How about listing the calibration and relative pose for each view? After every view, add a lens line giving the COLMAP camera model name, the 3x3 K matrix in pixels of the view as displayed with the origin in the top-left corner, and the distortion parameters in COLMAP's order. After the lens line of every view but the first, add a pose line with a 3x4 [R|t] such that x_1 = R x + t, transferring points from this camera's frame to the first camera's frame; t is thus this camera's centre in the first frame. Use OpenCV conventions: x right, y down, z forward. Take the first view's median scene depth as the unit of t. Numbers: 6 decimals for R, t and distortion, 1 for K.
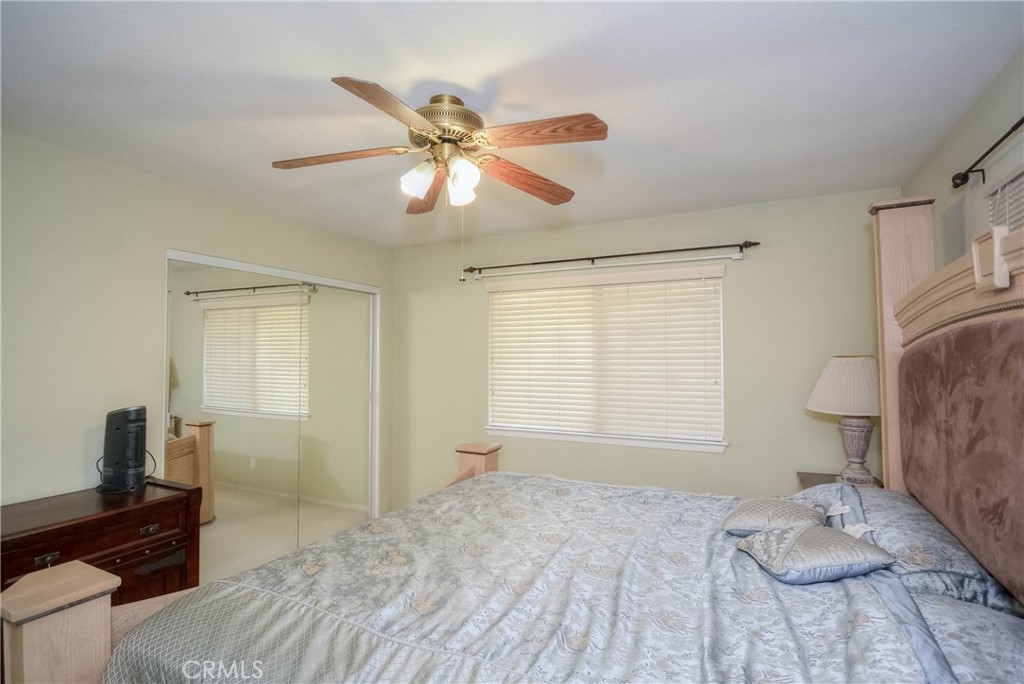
lens RADIAL K [[491.6, 0, 512.7], [0, 491.6, 336.9], [0, 0, 1]] dist [0.001288, 0.000110]
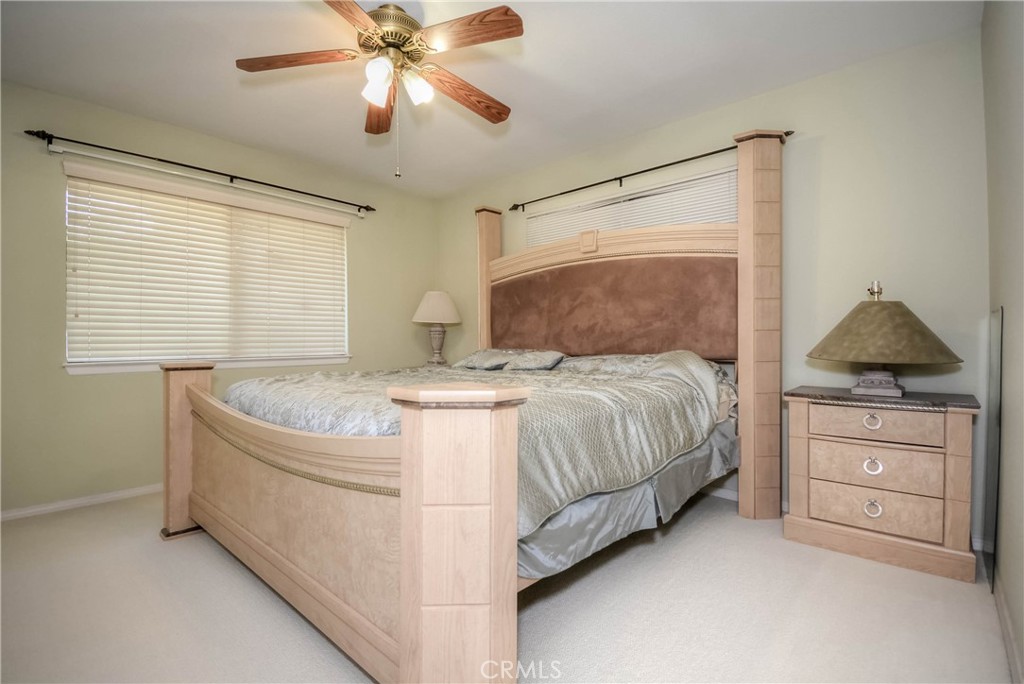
lens RADIAL K [[463.0, 0, 515.1], [0, 463.0, 343.0], [0, 0, 1]] dist [0.018894, -0.024442]
pose [[0.276059, -0.004355, 0.961131, -0.632312], [-0.032397, 0.999379, 0.013833, 0.150956], [-0.960595, -0.034956, 0.275746, 0.233801]]
